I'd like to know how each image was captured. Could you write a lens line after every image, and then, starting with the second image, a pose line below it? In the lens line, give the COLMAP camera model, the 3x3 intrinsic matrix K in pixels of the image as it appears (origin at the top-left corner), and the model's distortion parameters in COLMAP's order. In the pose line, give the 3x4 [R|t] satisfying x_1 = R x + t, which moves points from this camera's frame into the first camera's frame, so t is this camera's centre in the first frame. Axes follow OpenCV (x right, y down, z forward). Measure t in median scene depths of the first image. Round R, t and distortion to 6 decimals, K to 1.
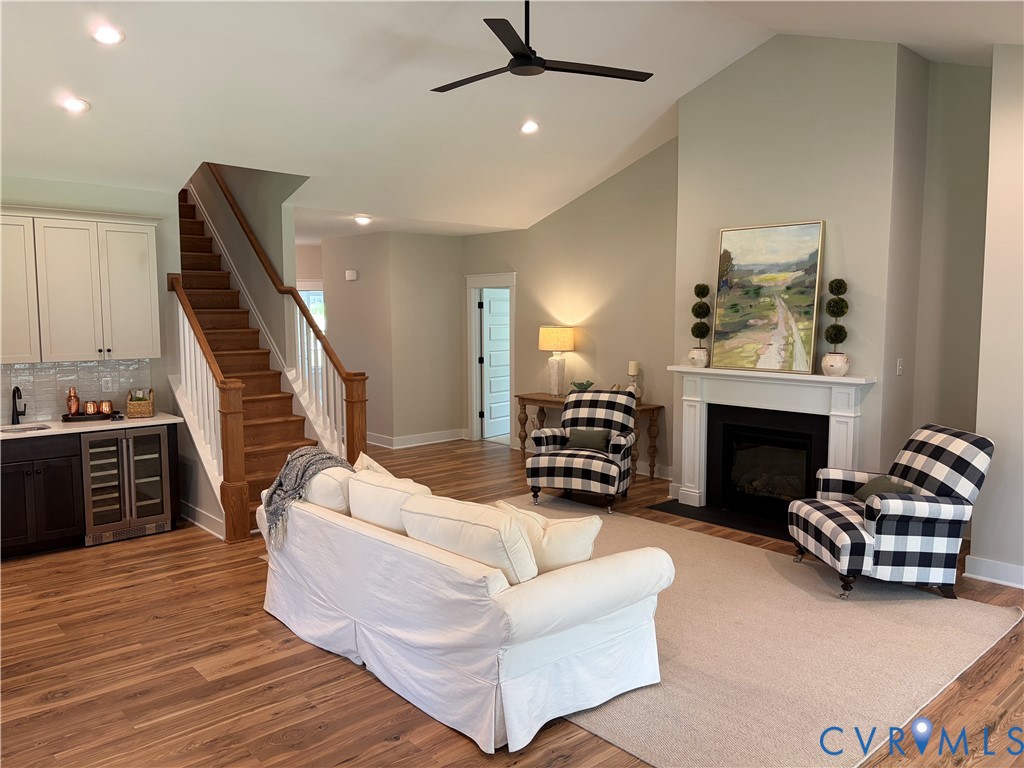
lens RADIAL K [[779.5, 0, 515.2], [0, 779.5, 382.7], [0, 0, 1]] dist [0.012896, -0.018535]
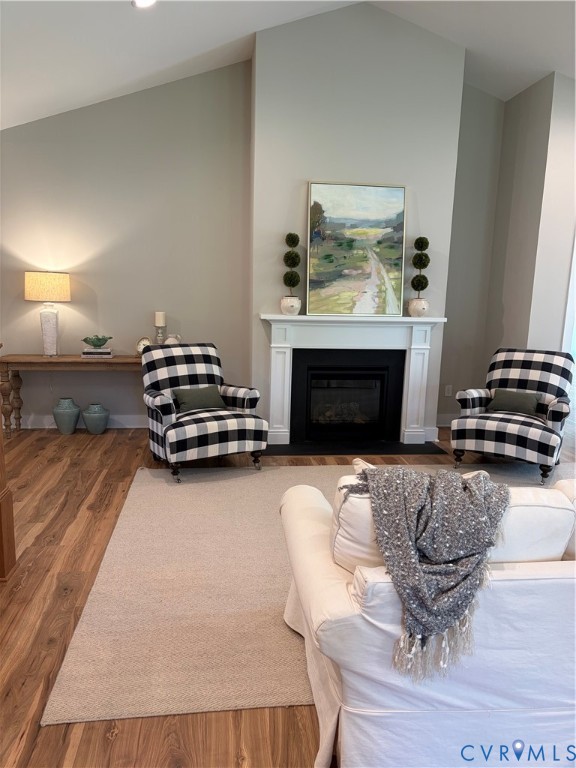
lens RADIAL K [[584.6, 0, 282.3], [0, 584.6, 402.6], [0, 0, 1]] dist [0.012896, -0.018535]
pose [[0.581889, -0.159602, 0.797454, -0.454751], [0.049310, 0.985674, 0.161292, -0.033408], [-0.811772, -0.054531, 0.581423, 0.584815]]
